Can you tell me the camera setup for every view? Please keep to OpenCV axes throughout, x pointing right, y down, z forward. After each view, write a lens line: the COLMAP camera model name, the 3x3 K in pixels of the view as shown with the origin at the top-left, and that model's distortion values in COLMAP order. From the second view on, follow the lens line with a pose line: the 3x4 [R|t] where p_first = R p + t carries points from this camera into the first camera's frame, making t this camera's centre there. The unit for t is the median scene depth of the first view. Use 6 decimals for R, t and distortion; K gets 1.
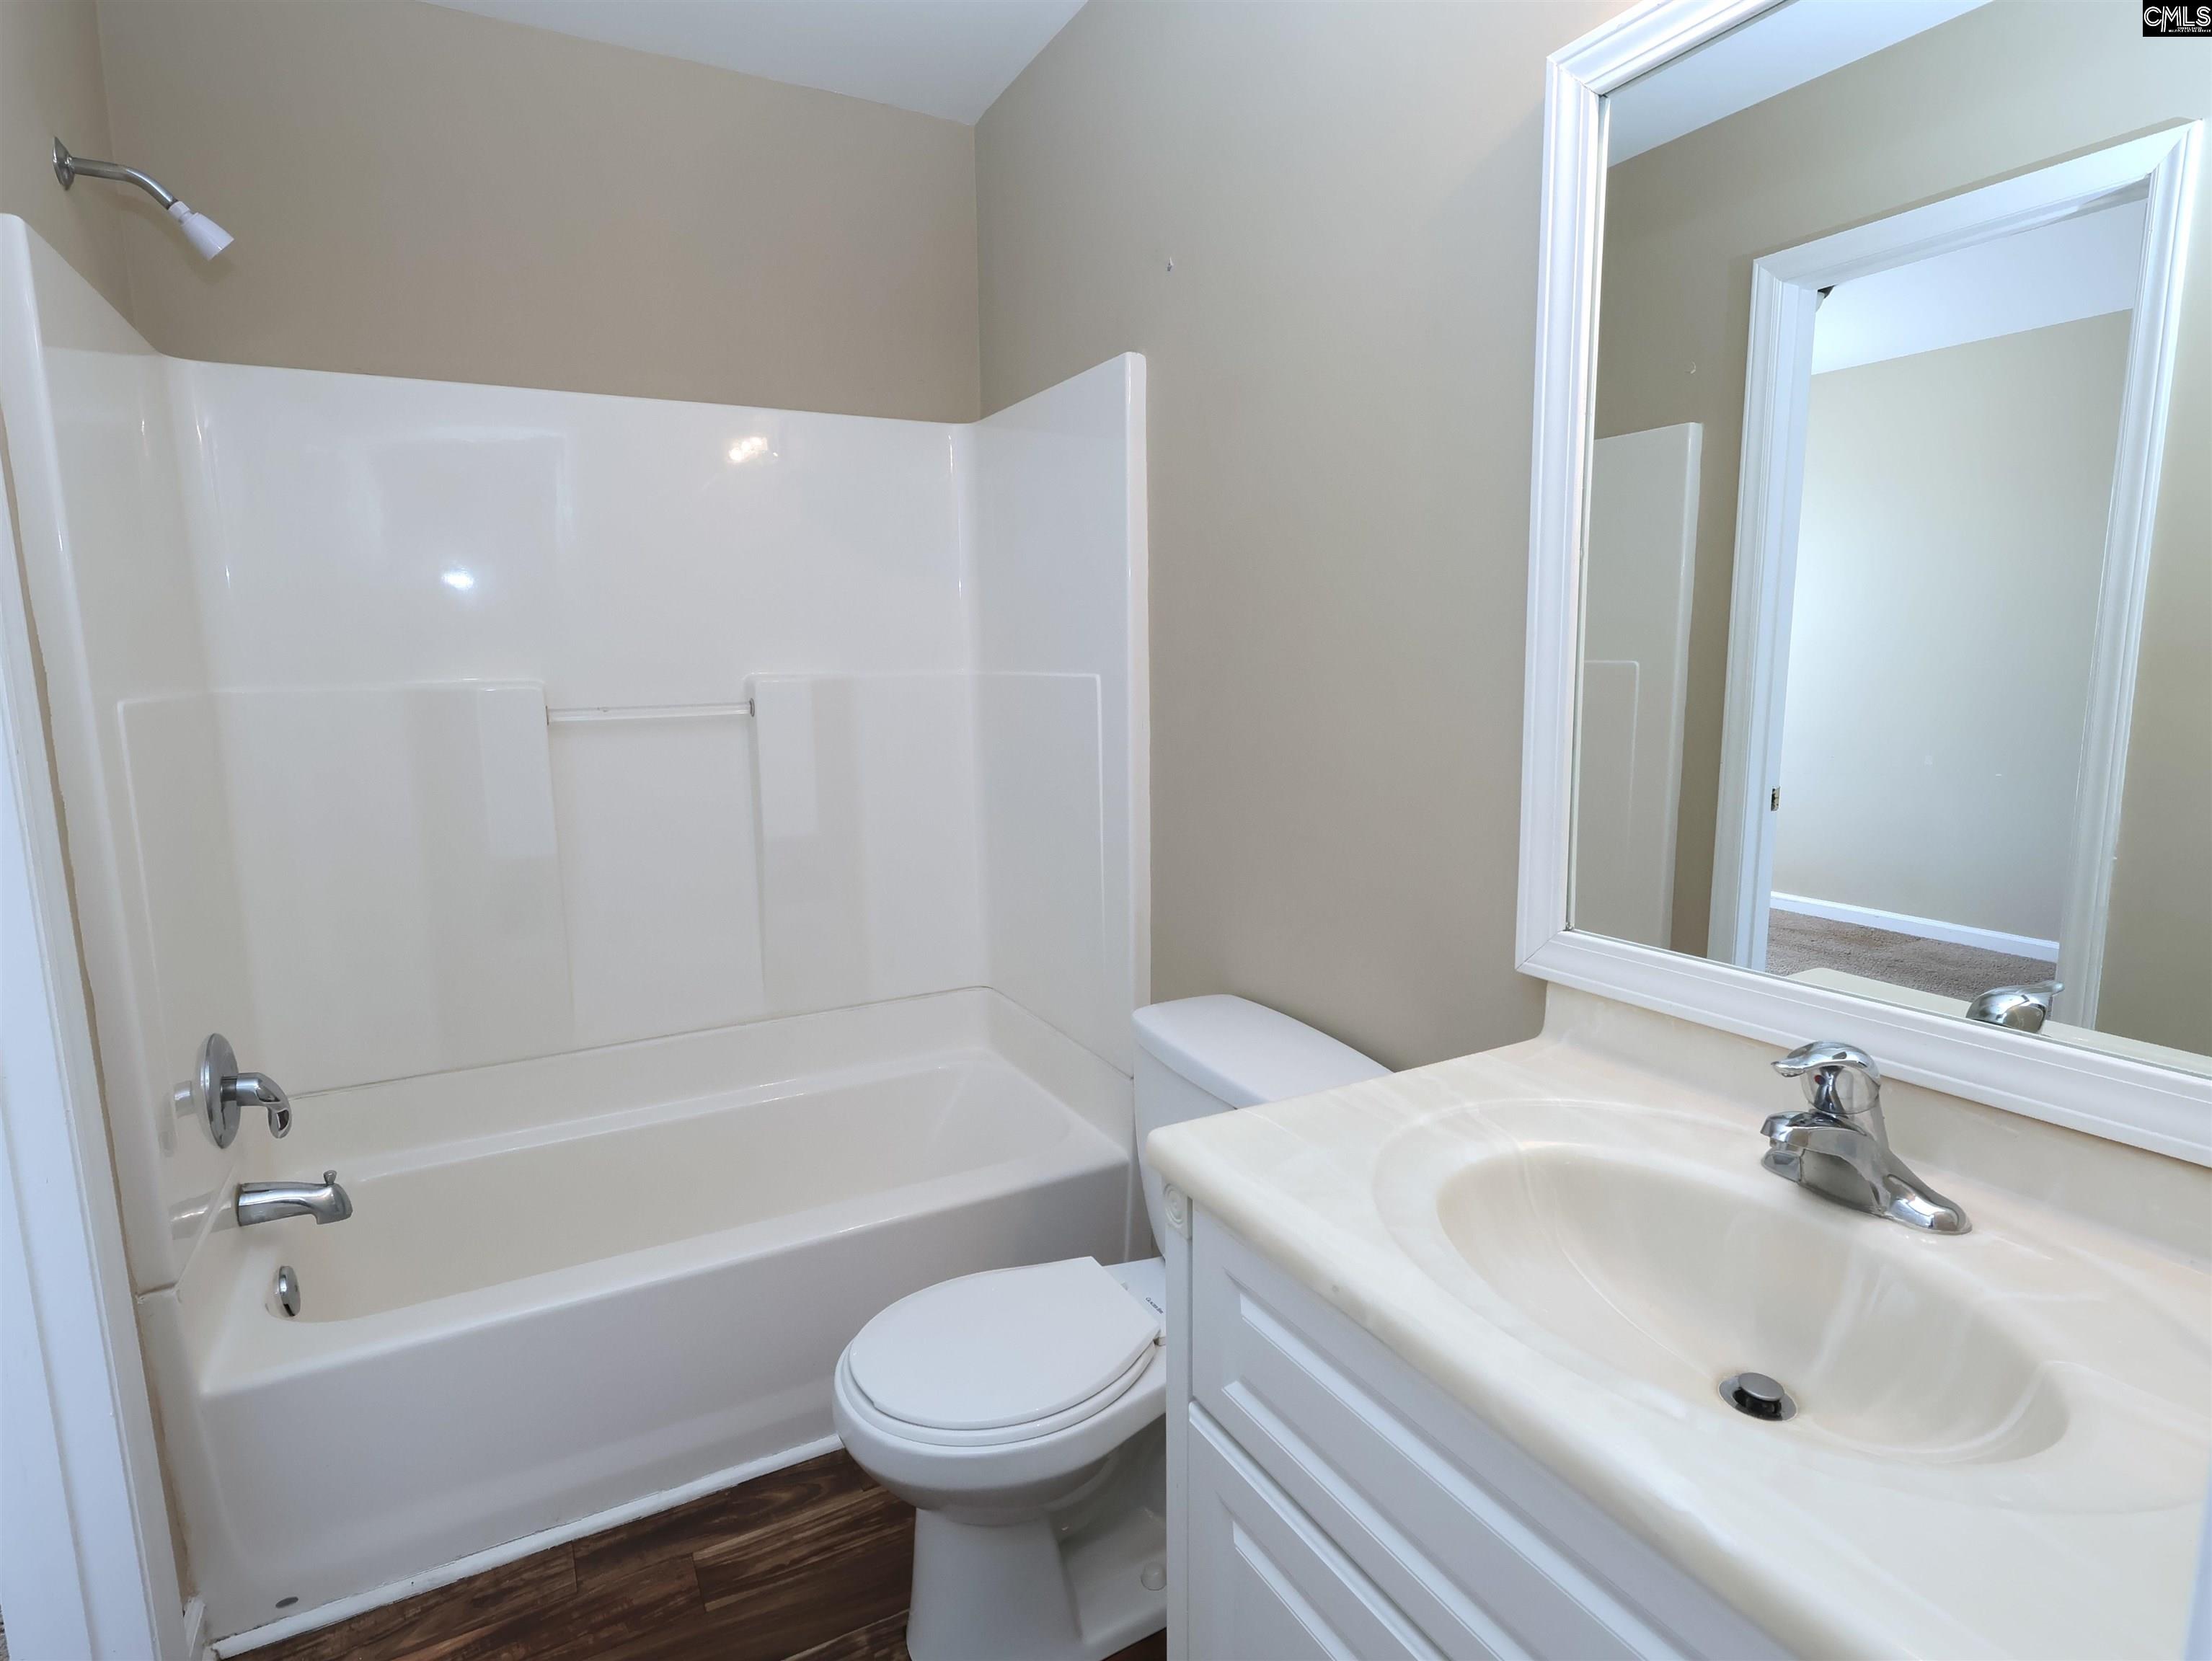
lens RADIAL K [[1156.9, 0, 1106.0], [0, 1156.9, 830.5], [0, 0, 1]] dist [-0.001736, 0.001247]
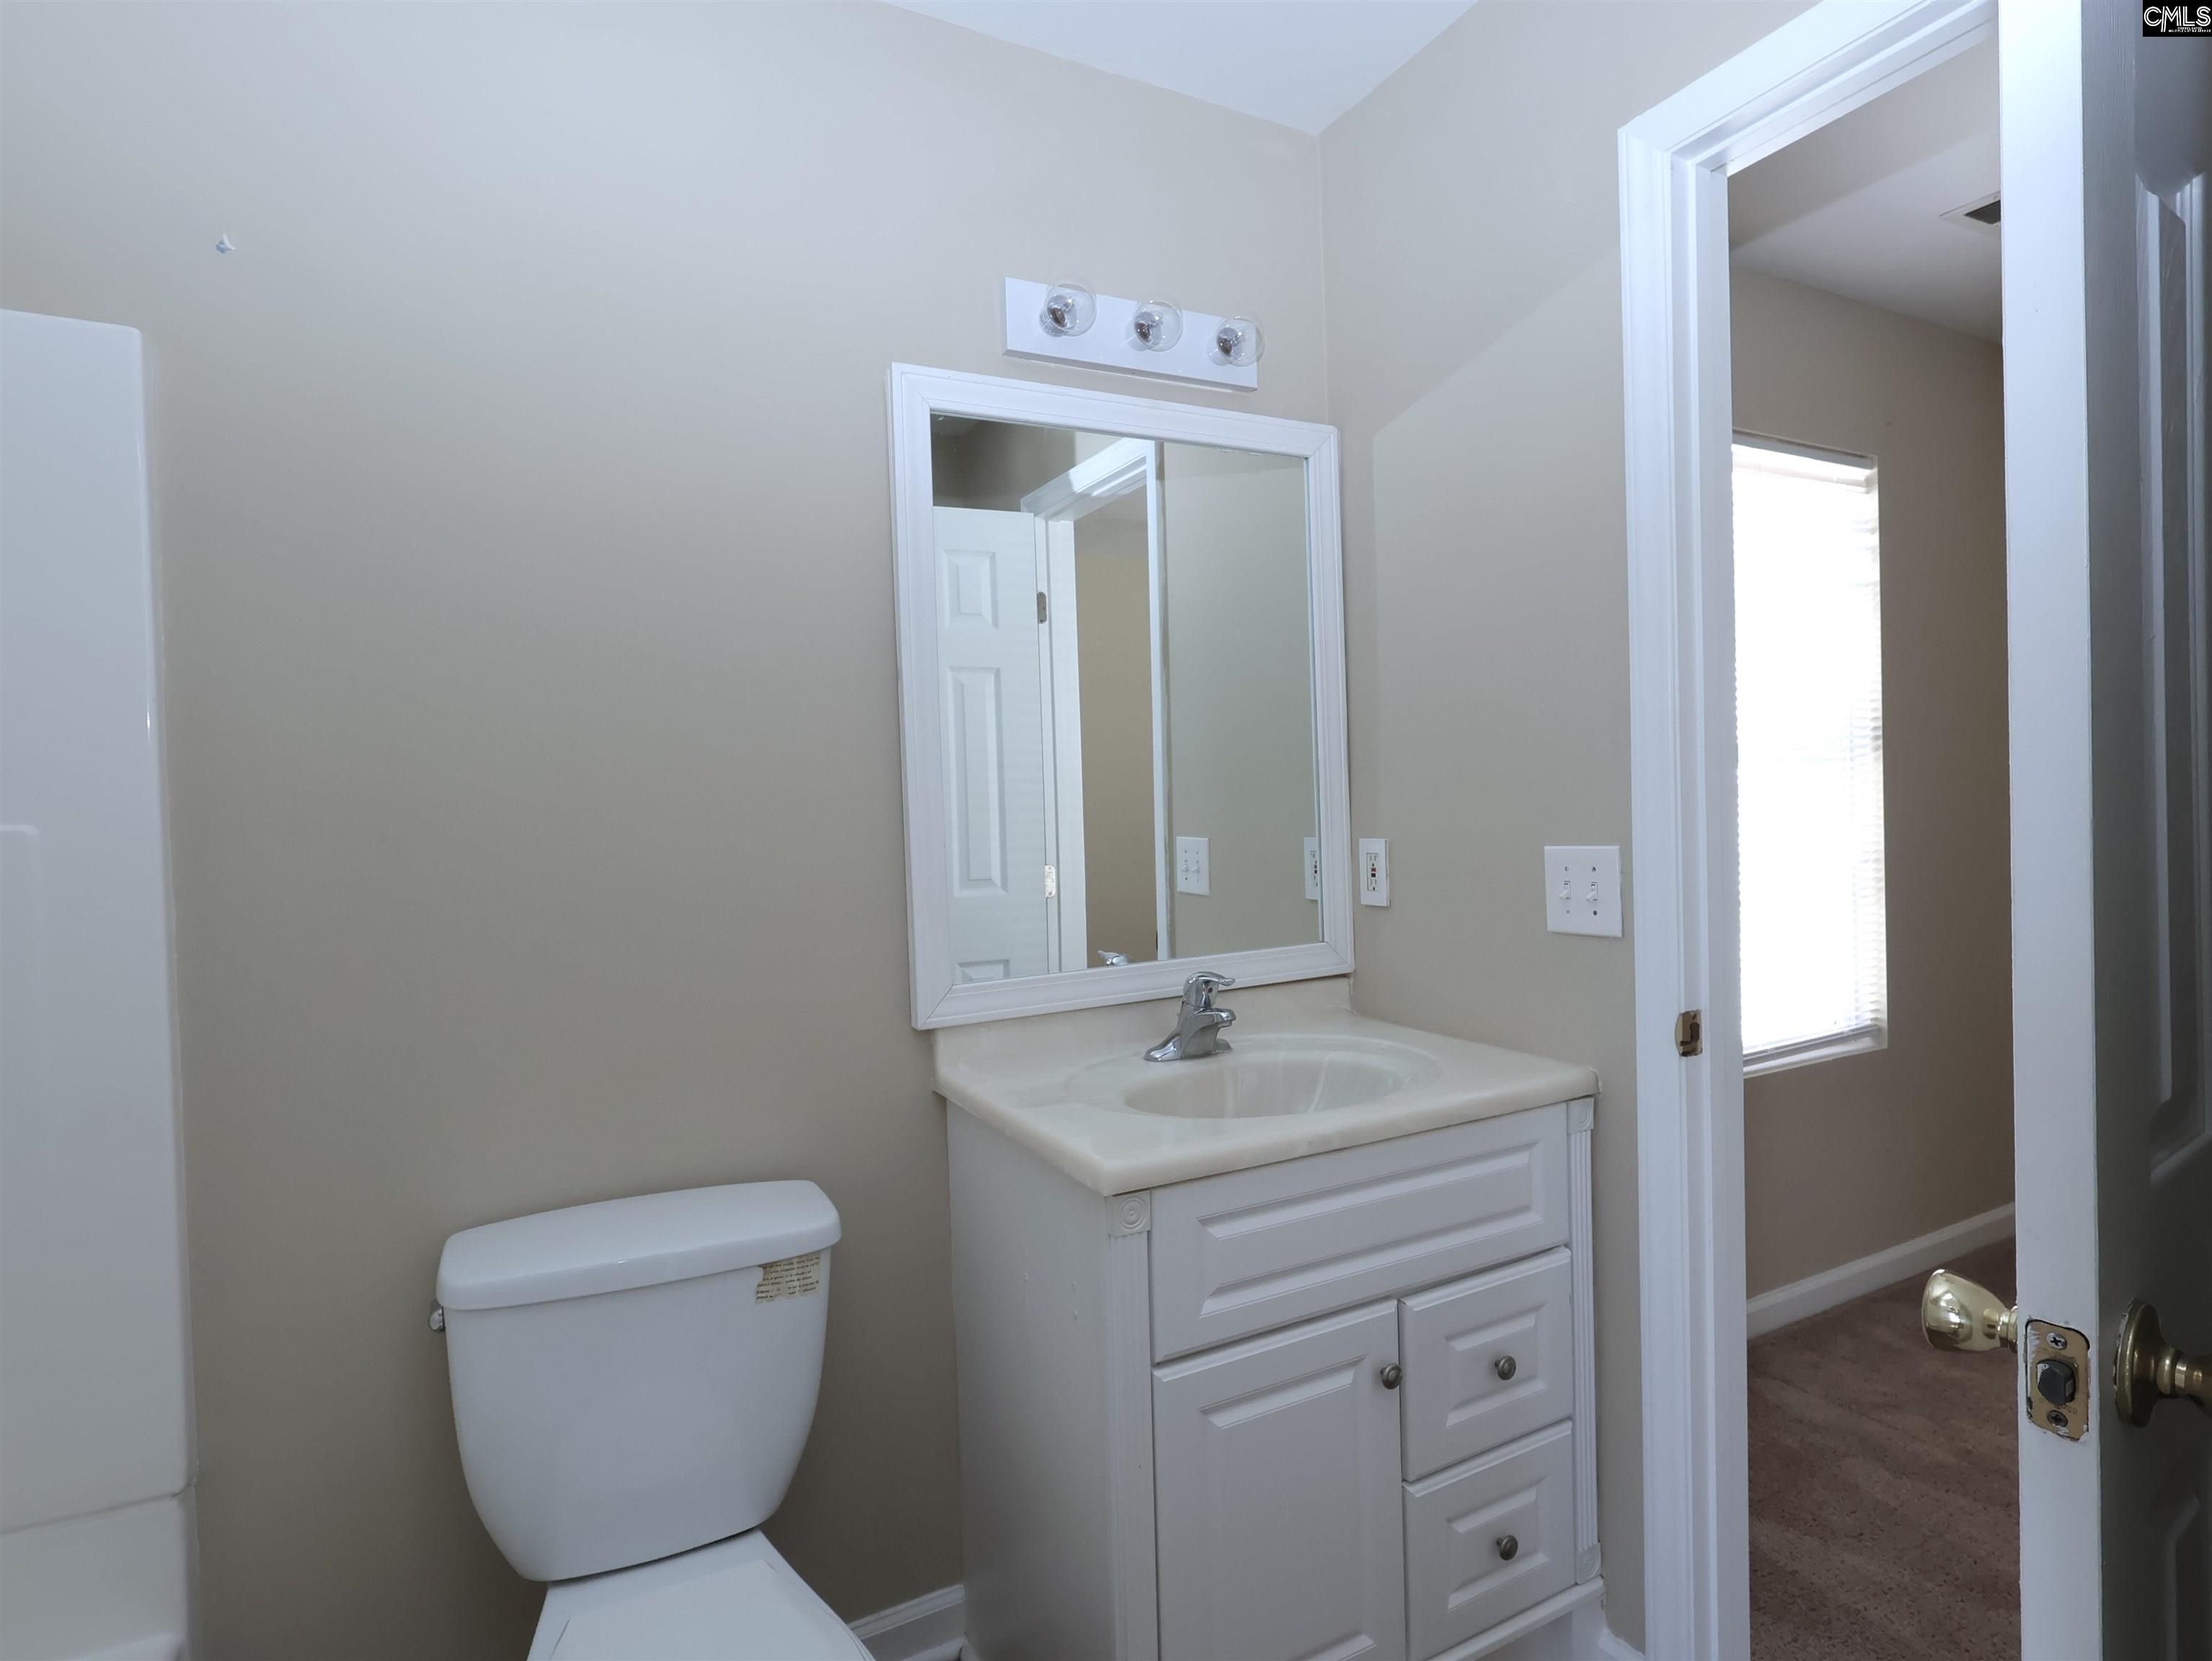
lens RADIAL K [[1156.9, 0, 1106.0], [0, 1156.9, 830.5], [0, 0, 1]] dist [-0.001736, 0.001247]
pose [[-0.000050, -0.009097, 0.999959, -0.970928], [0.186041, 0.982501, 0.008947, -0.071318], [-0.982542, 0.186034, 0.001643, 0.808573]]
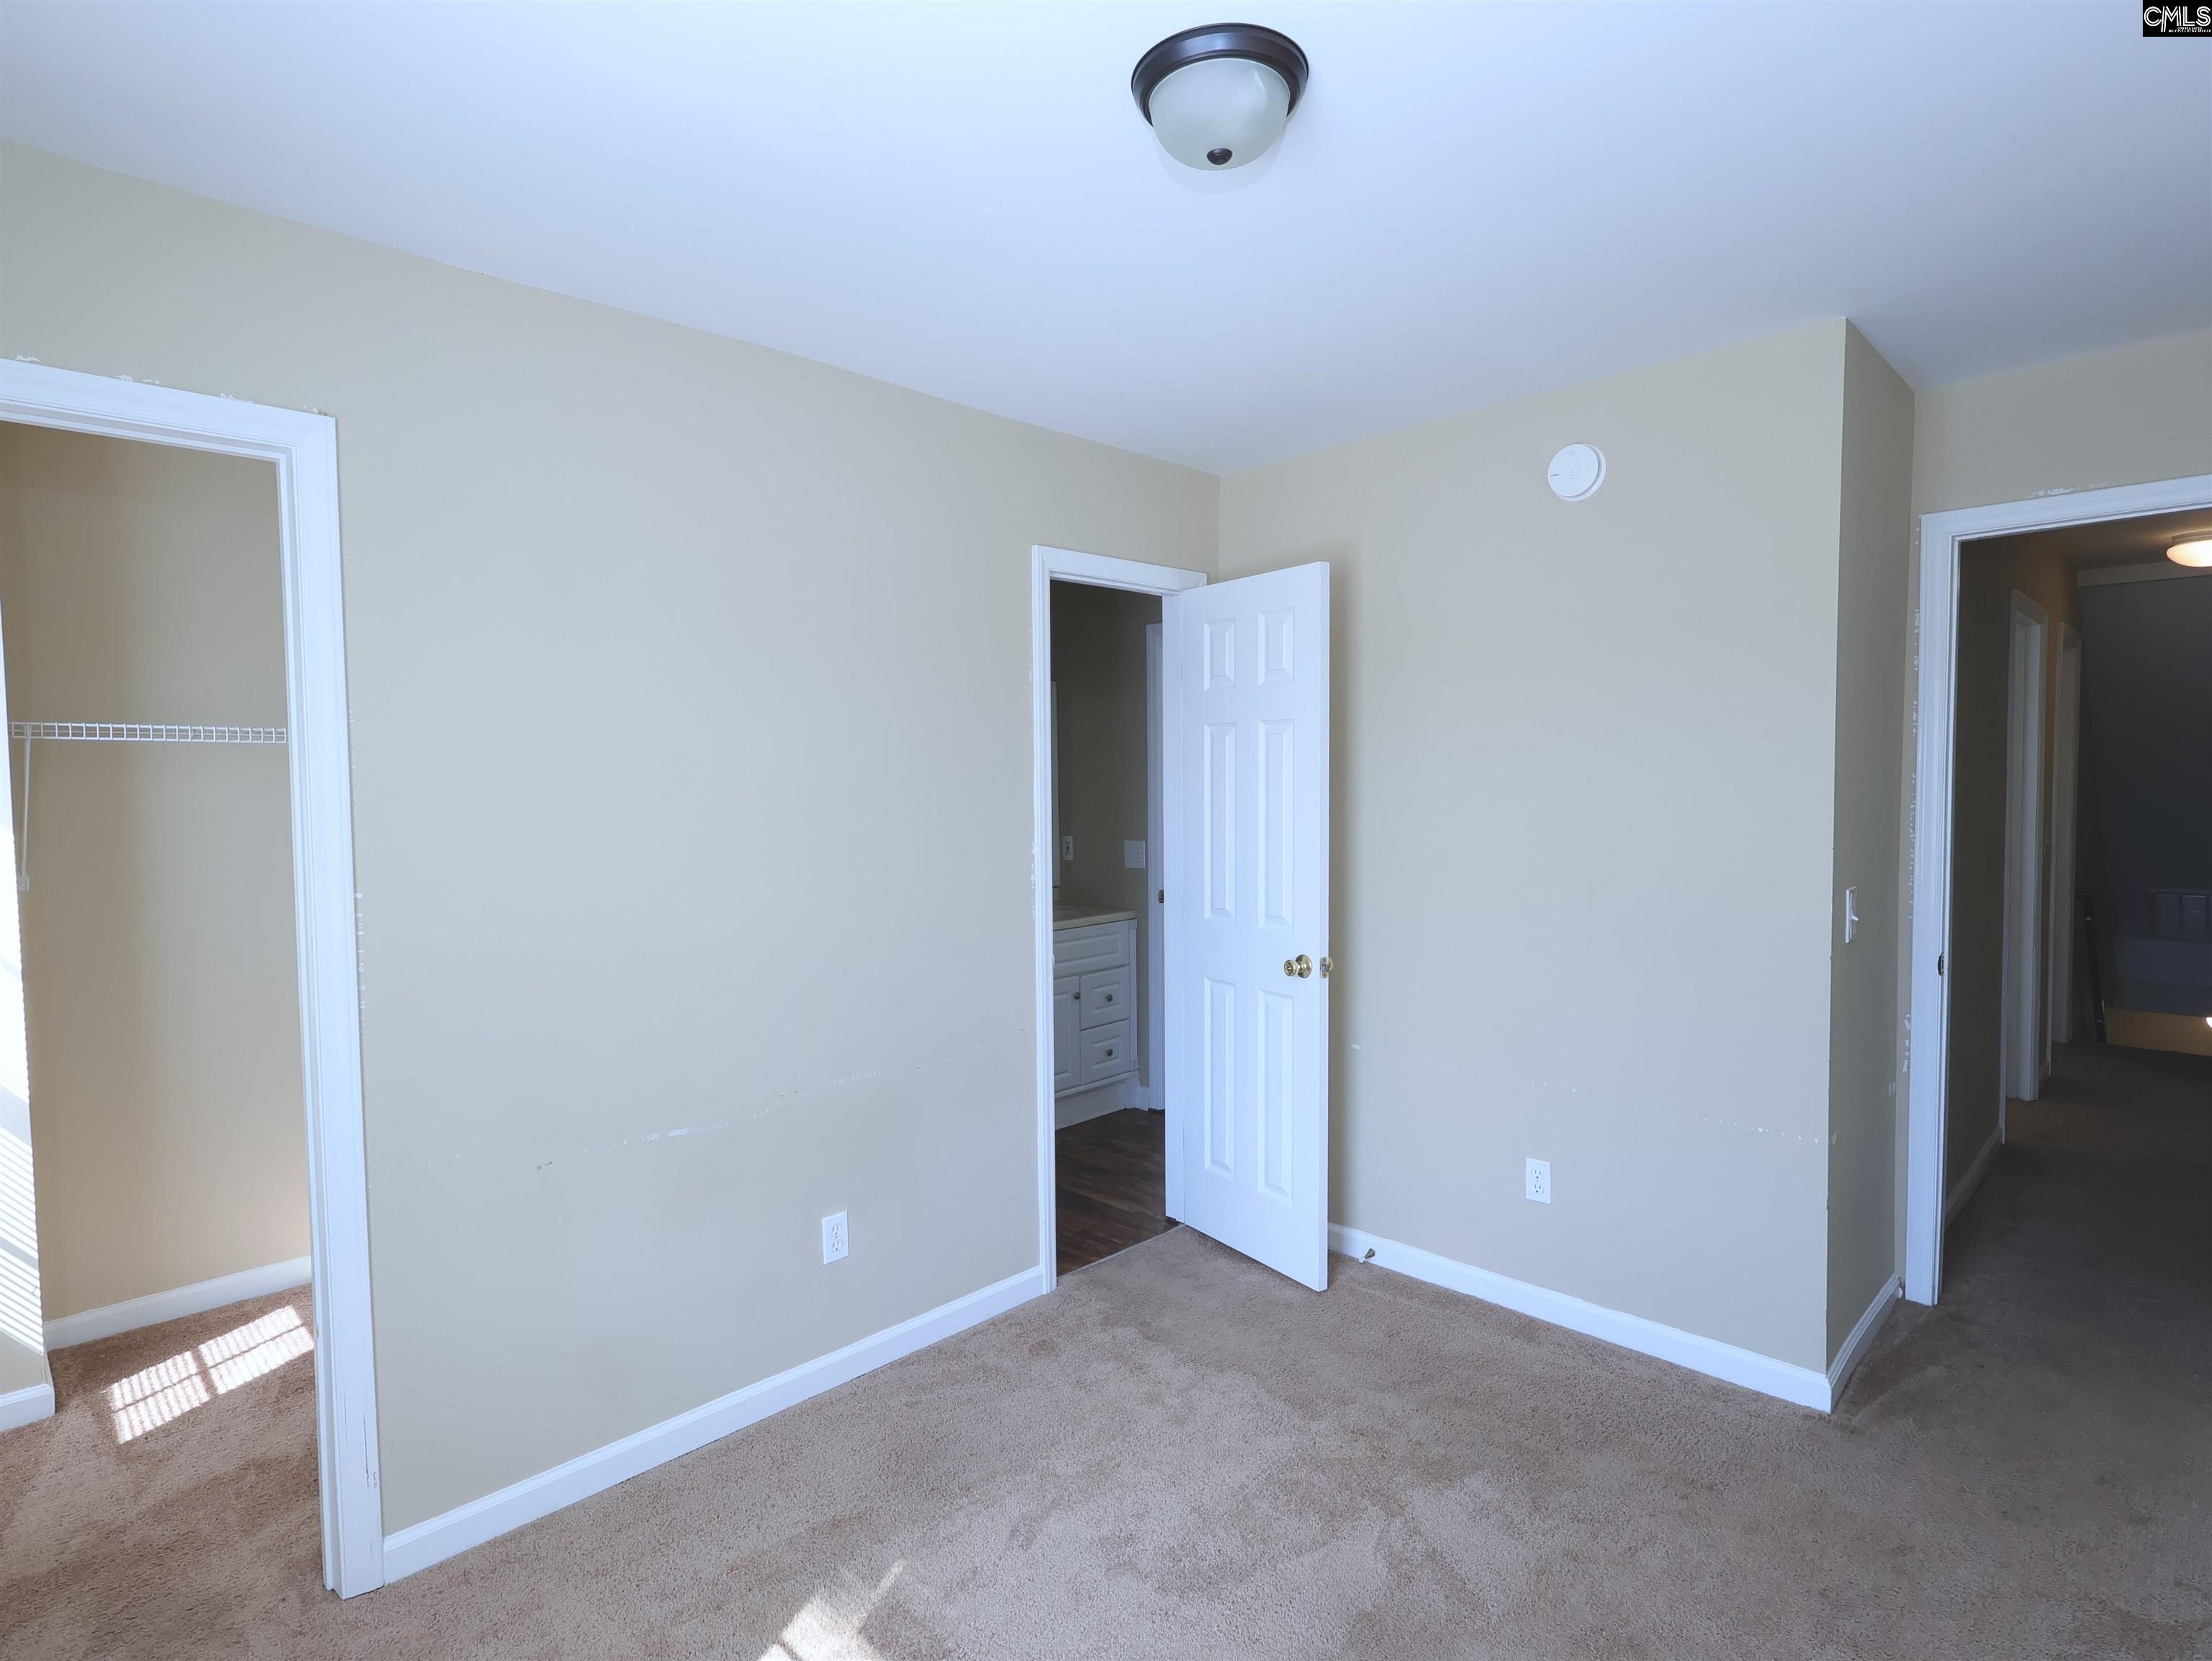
lens RADIAL K [[1156.9, 0, 1106.0], [0, 1156.9, 830.5], [0, 0, 1]] dist [-0.001736, 0.001247]
pose [[-0.296154, -0.029811, 0.954675, -3.617542], [0.161782, 0.983505, 0.080898, -0.333104], [-0.941339, 0.178408, -0.286447, 1.573403]]
